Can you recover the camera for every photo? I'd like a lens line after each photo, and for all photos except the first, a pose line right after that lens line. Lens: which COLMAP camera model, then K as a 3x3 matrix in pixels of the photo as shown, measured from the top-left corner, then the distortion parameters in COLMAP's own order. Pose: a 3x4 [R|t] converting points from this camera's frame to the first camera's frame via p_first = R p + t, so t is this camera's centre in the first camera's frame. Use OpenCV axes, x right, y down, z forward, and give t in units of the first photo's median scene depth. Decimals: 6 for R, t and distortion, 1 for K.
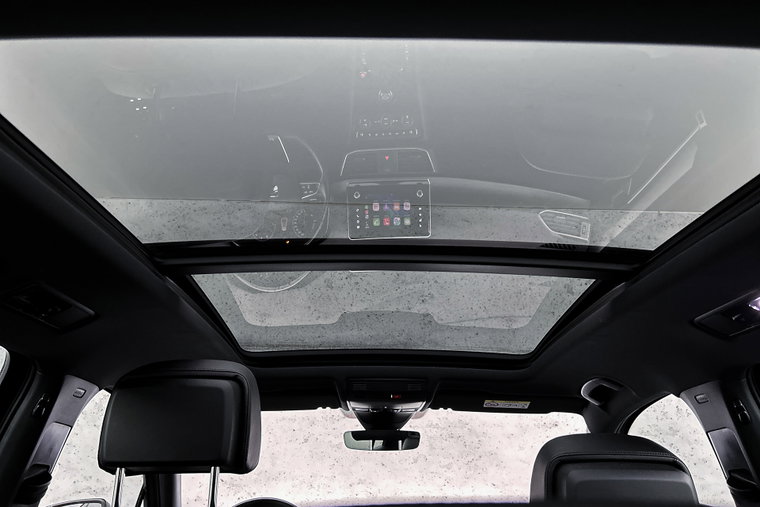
lens RADIAL K [[543.8, 0, 372.5], [0, 543.8, 256.1], [0, 0, 1]] dist [-0.013864, -0.004863]
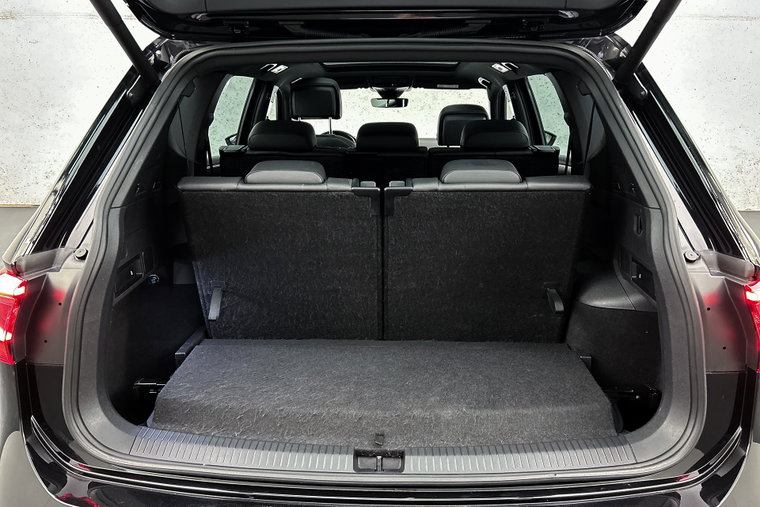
lens RADIAL K [[584.8, 0, 382.2], [0, 584.8, 253.1], [0, 0, 1]] dist [0.043225, -0.056615]
pose [[0.999576, -0.007103, -0.028233, 0.049539], [0.021975, 0.820196, 0.571660, -0.495992], [0.019097, -0.572038, 0.820004, -1.226124]]
